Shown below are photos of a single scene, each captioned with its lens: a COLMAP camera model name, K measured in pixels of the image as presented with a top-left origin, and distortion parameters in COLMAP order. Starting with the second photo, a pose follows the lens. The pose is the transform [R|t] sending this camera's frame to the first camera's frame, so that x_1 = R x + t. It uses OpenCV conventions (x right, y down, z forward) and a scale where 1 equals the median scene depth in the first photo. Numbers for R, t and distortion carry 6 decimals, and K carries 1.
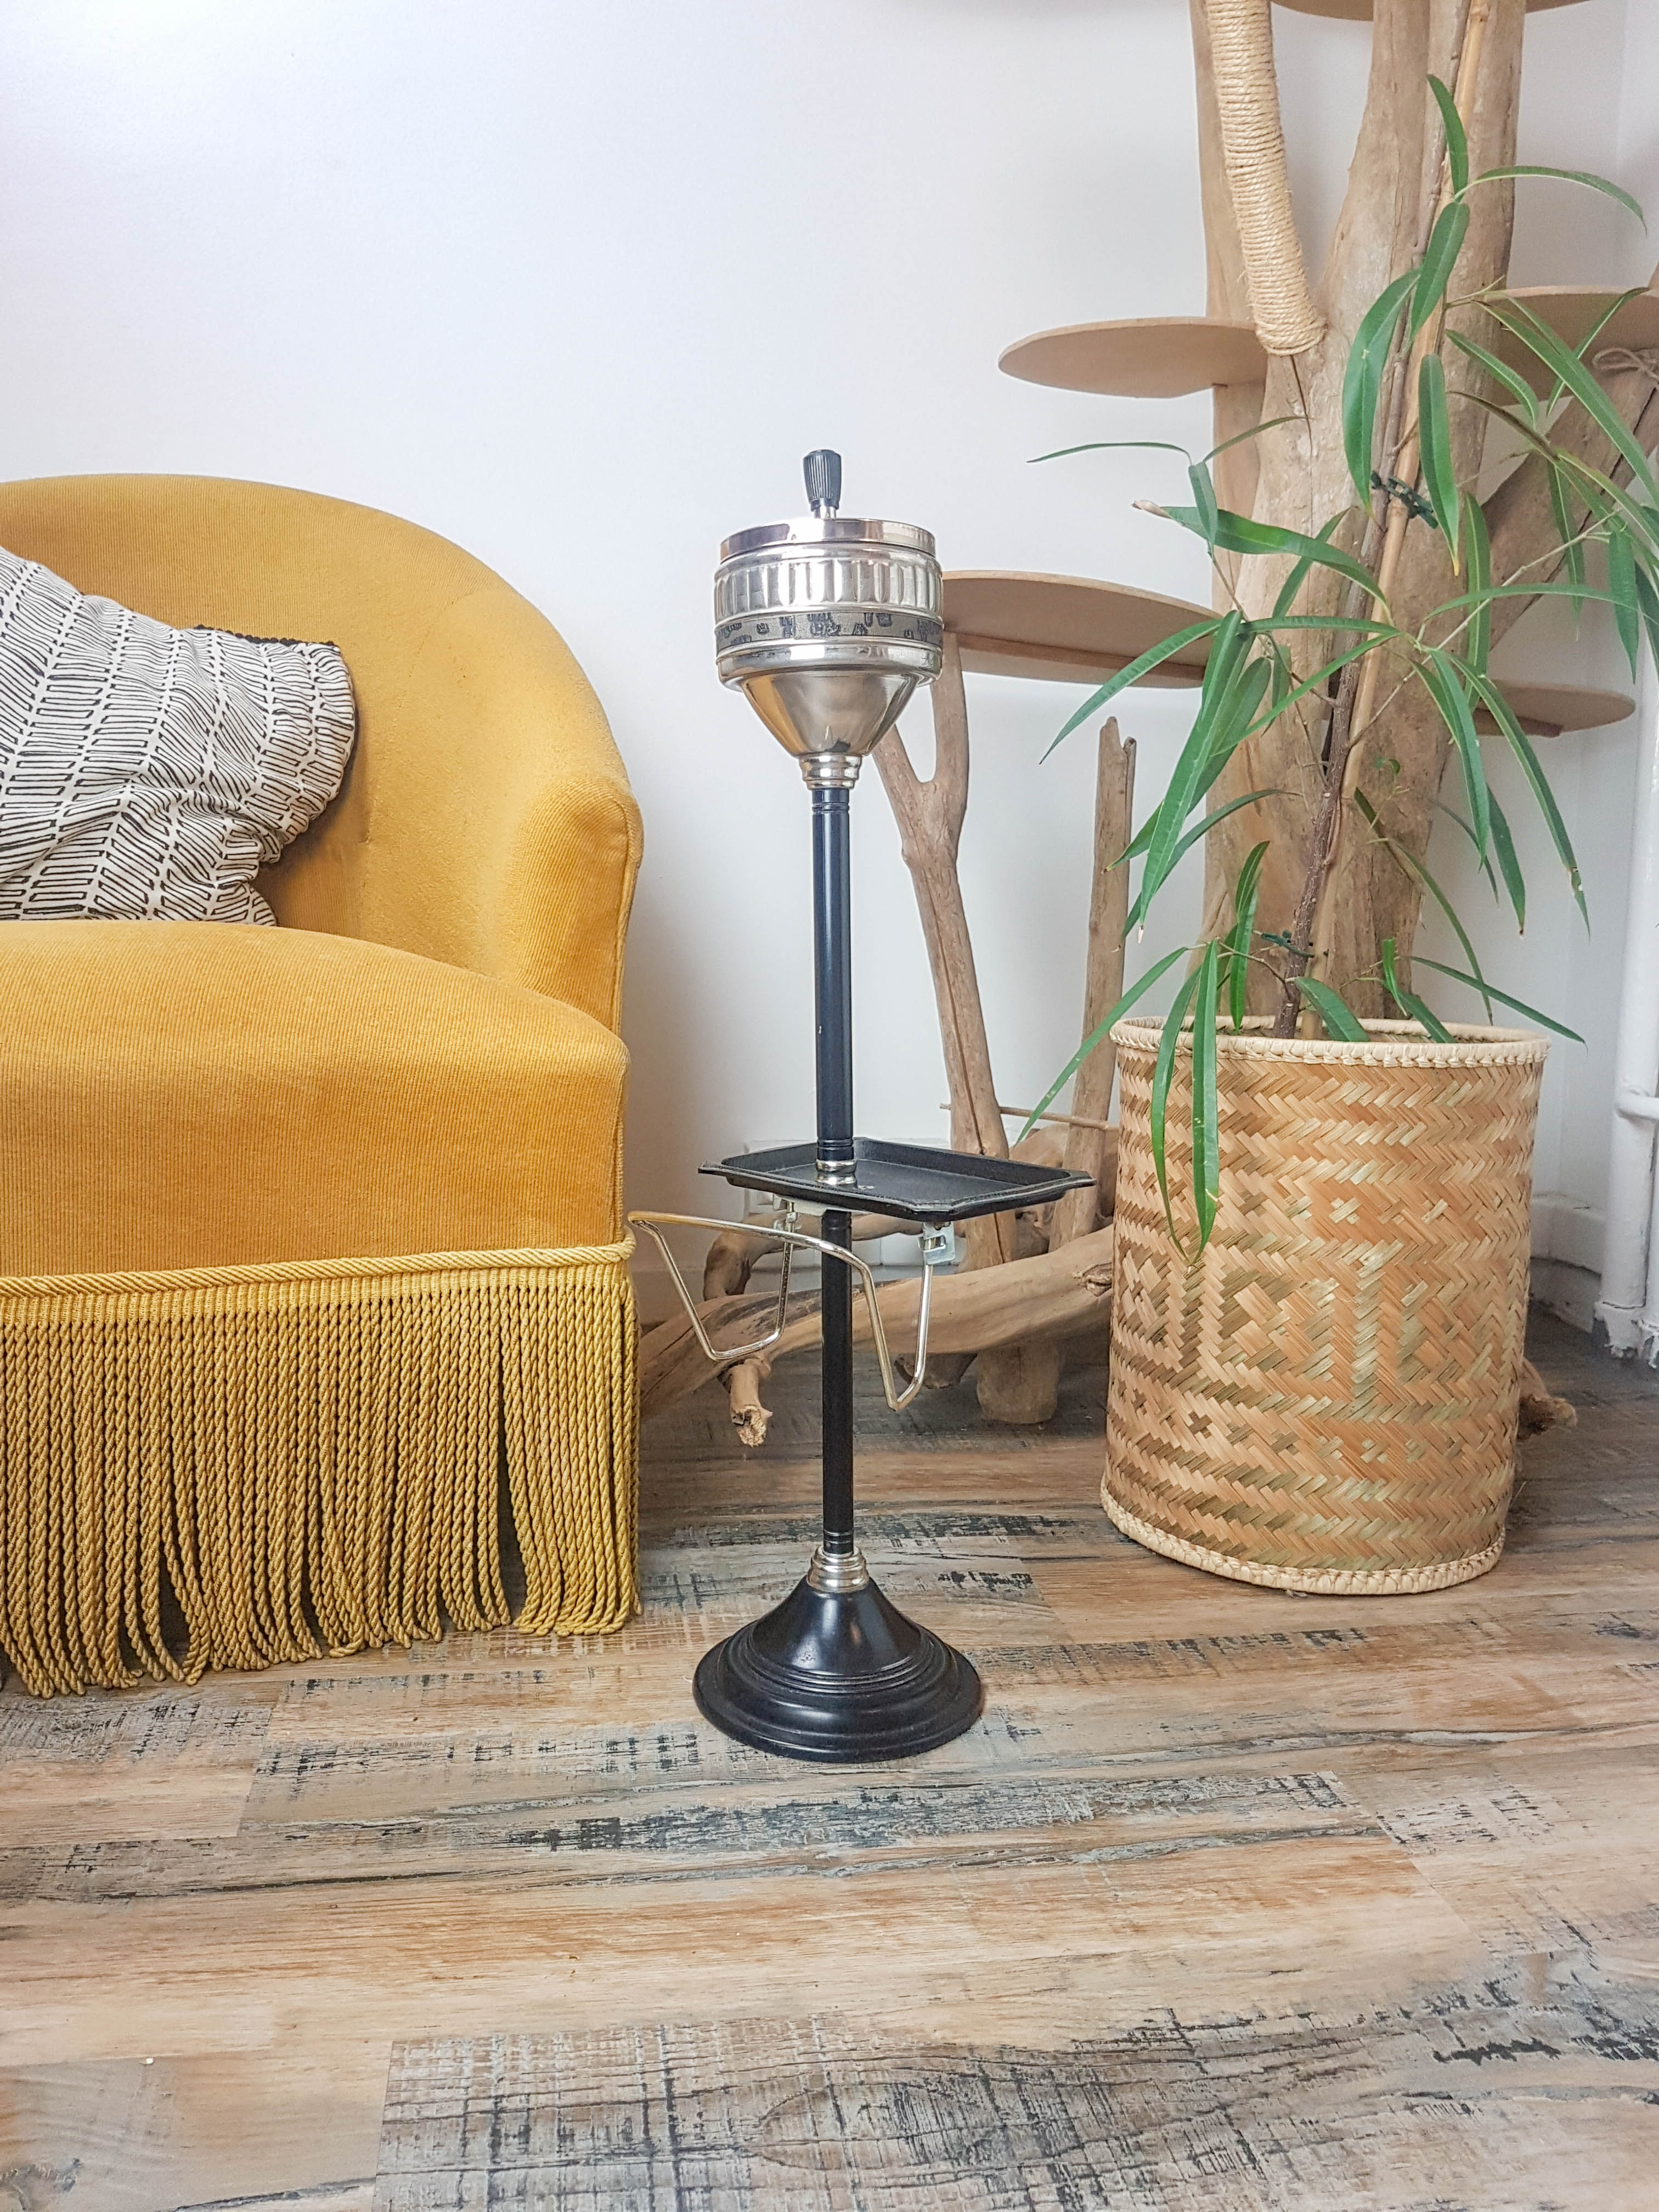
lens RADIAL K [[1752.7, 0, 788.2], [0, 1752.7, 1038.1], [0, 0, 1]] dist [0.064173, -0.100334]
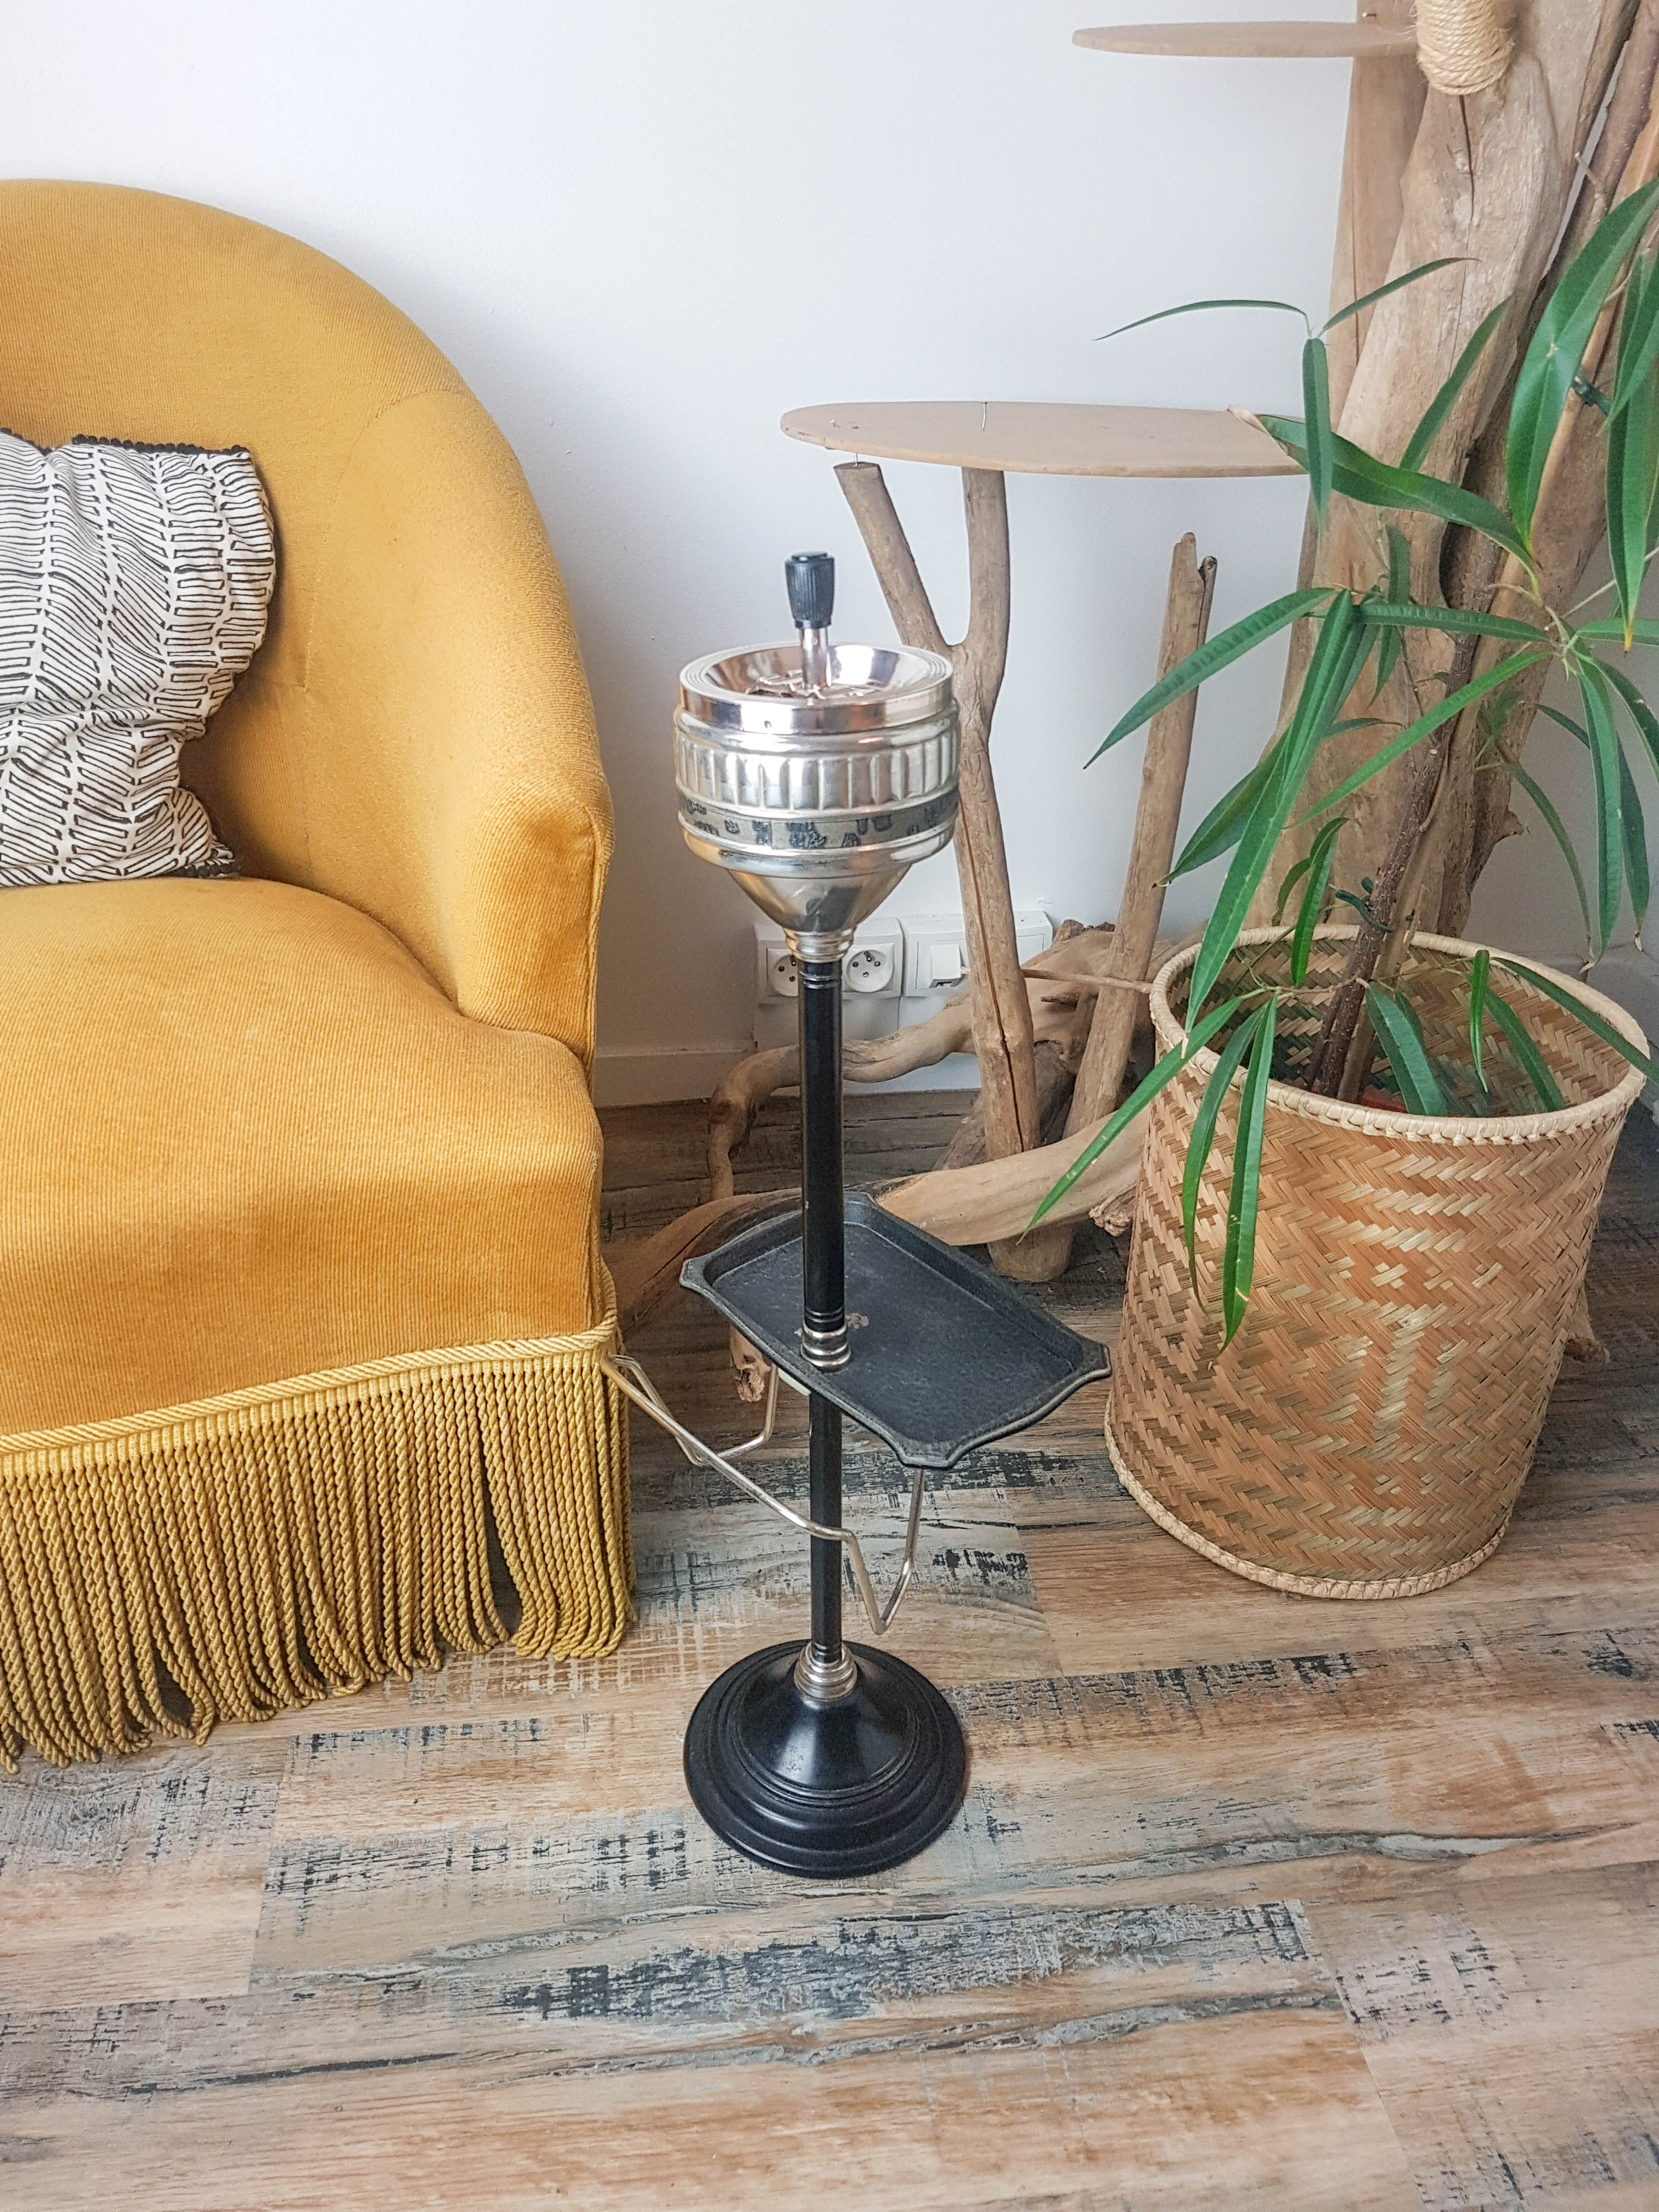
lens RADIAL K [[1752.7, 0, 770.0], [0, 1752.7, 1060.9], [0, 0, 1]] dist [0.064173, -0.100334]
pose [[0.999351, 0.006636, -0.035410, 0.030110], [0.007111, 0.927220, 0.374451, -0.393955], [0.035317, -0.374460, 0.926570, 0.201942]]
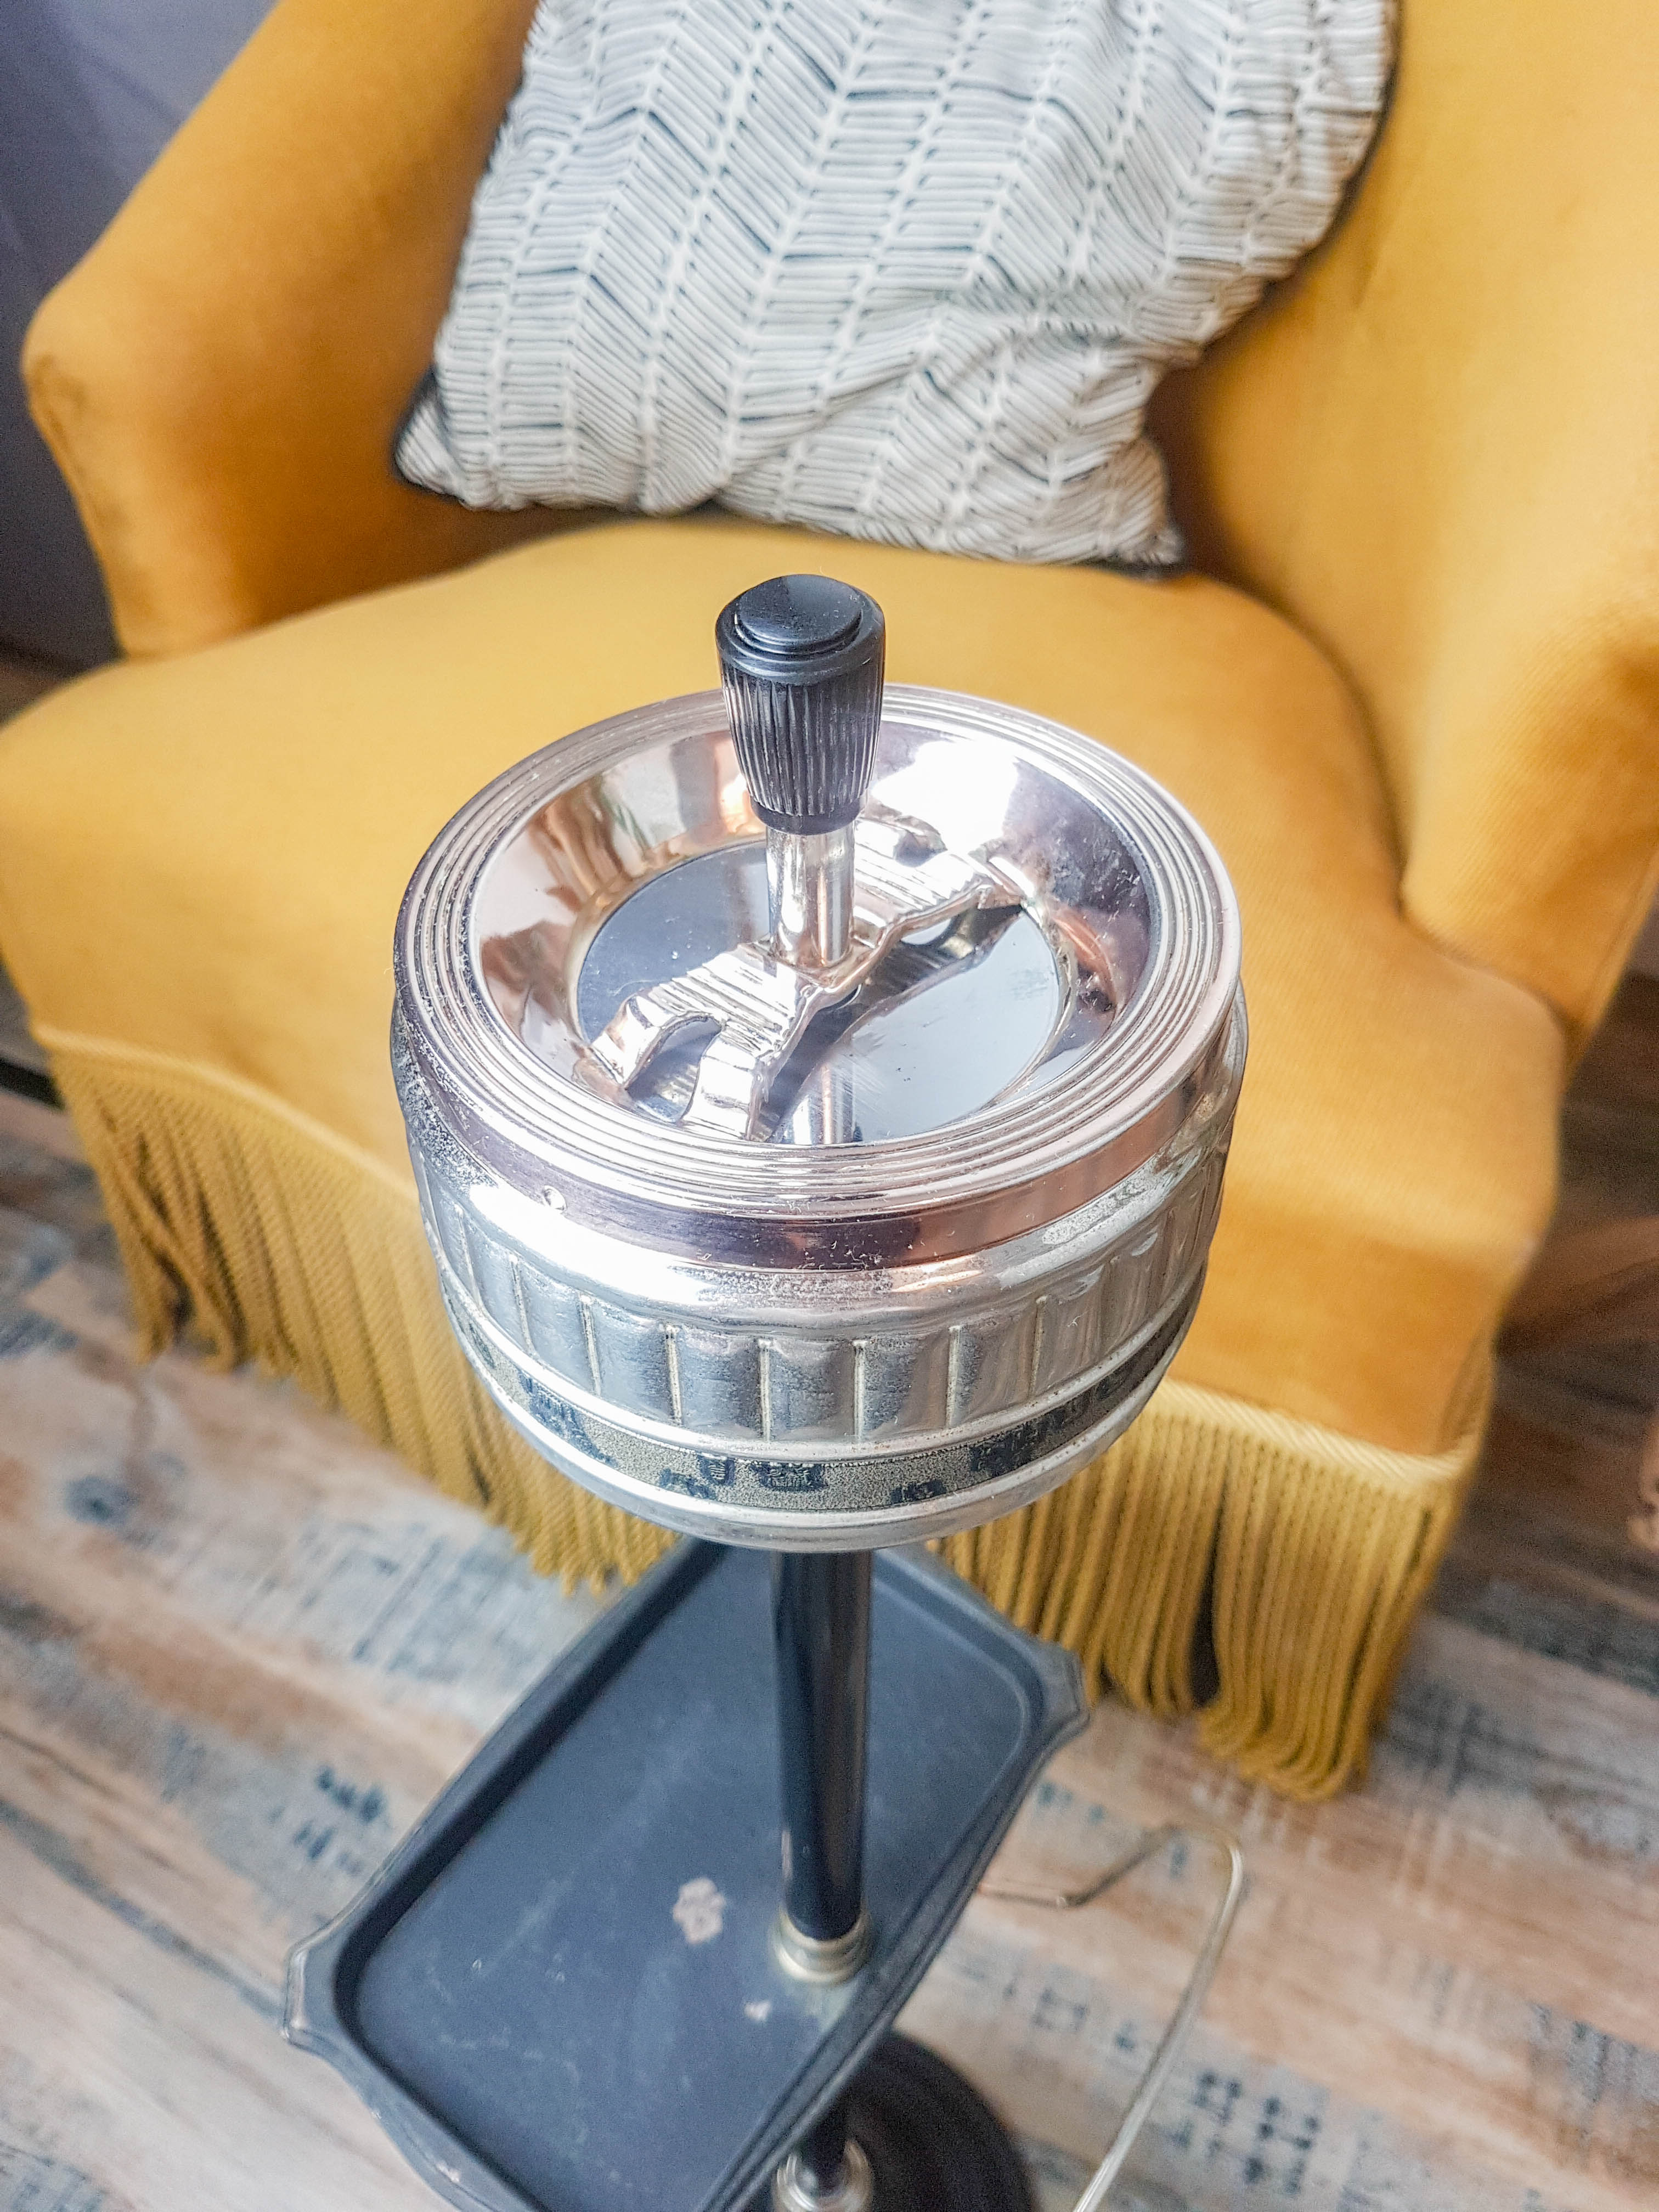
lens RADIAL K [[1821.8, 0, 808.5], [0, 1821.8, 1076.1], [0, 0, 1]] dist [-0.004026, -0.034590]
pose [[0.819957, 0.359515, -0.445443, -0.046004], [-0.036503, 0.809423, 0.586090, -0.378739], [0.571260, -0.464309, 0.676815, 0.545961]]
